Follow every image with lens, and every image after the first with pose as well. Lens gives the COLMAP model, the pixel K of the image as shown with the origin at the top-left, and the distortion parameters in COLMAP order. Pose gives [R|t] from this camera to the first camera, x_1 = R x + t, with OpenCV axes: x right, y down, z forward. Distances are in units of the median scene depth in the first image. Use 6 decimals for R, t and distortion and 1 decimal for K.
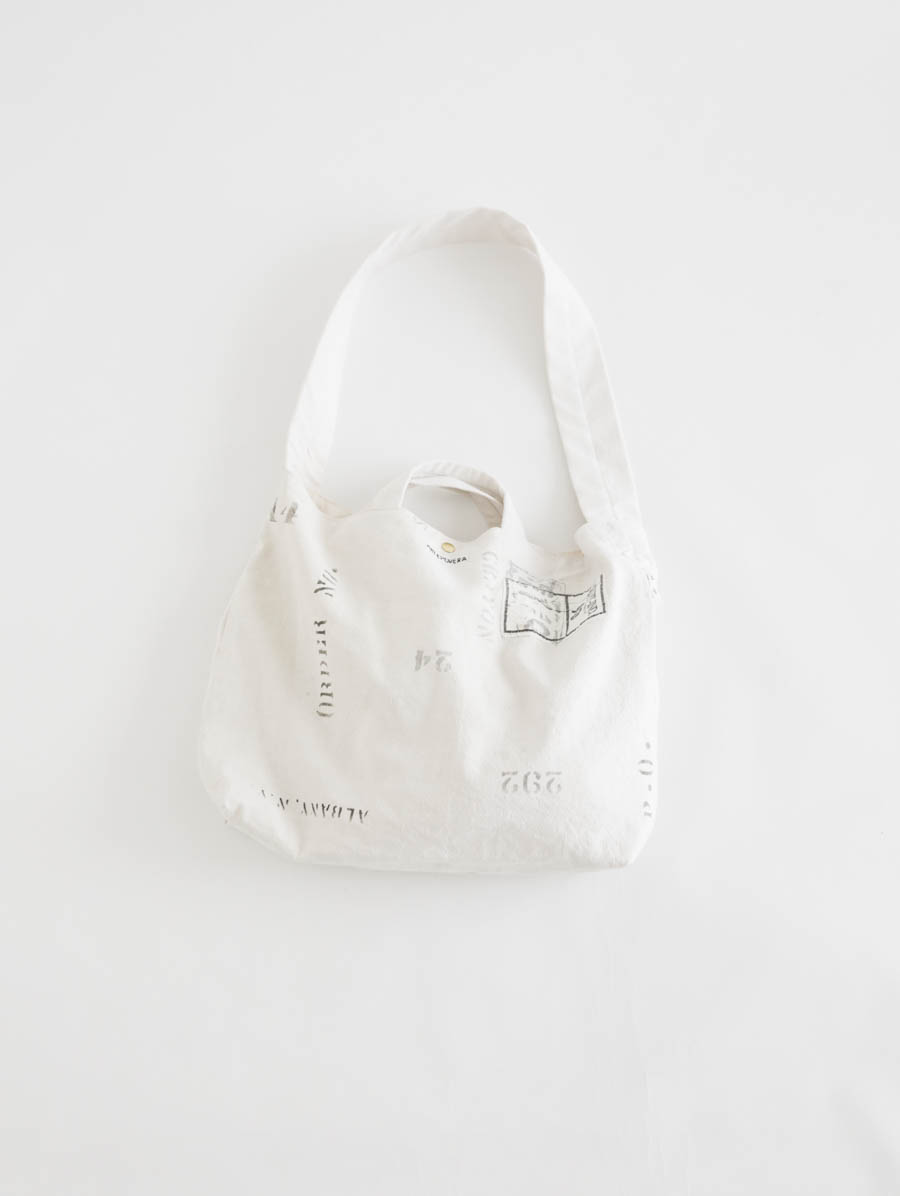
lens RADIAL K [[1673.4, 0, 450.0], [0, 1673.4, 598.0], [0, 0, 1]] dist [0.004887, 0.005116]
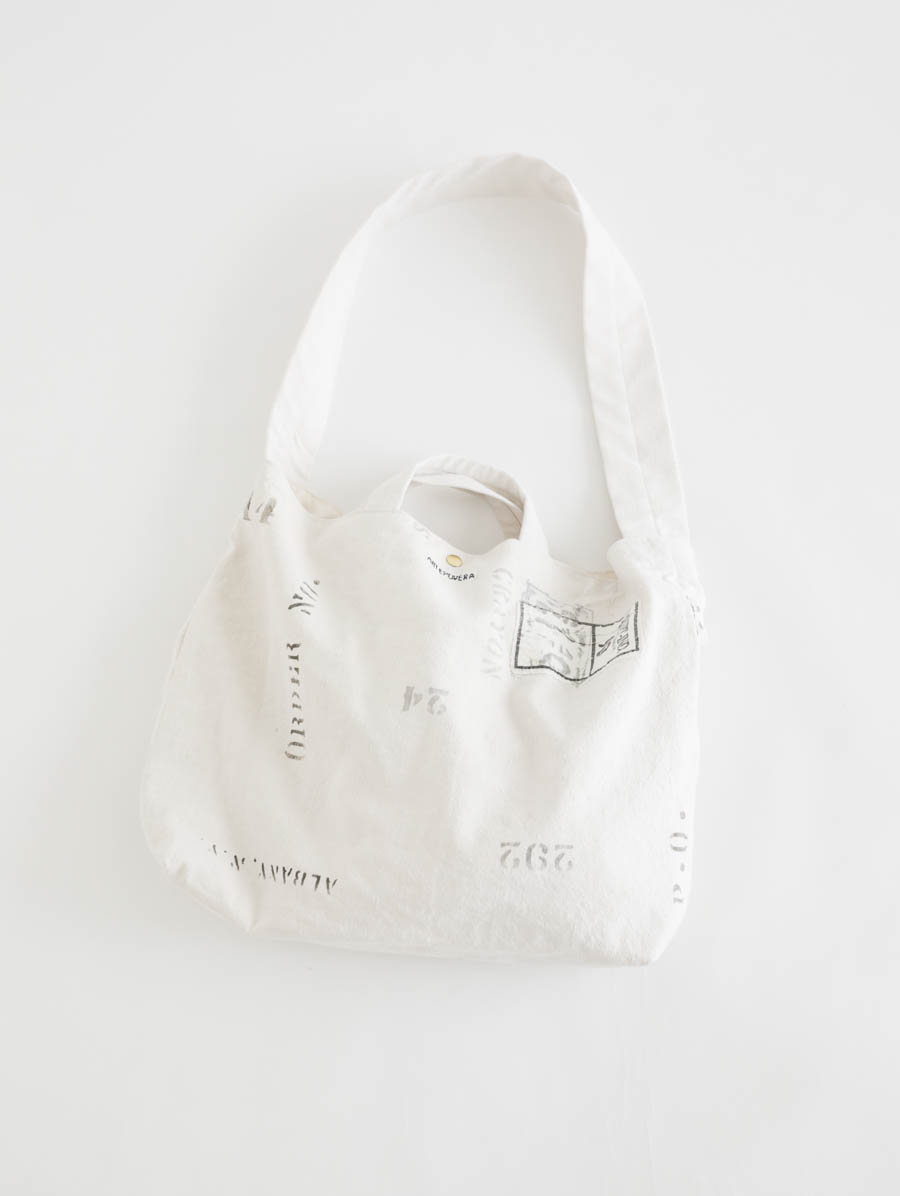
lens RADIAL K [[1673.4, 0, 450.0], [0, 1673.4, 598.0], [0, 0, 1]] dist [0.004887, 0.005116]
pose [[0.998312, 0.044982, -0.036726, 0.029120], [-0.044511, 0.998917, 0.013520, -0.023466], [0.037295, -0.011863, 0.999234, 0.174142]]
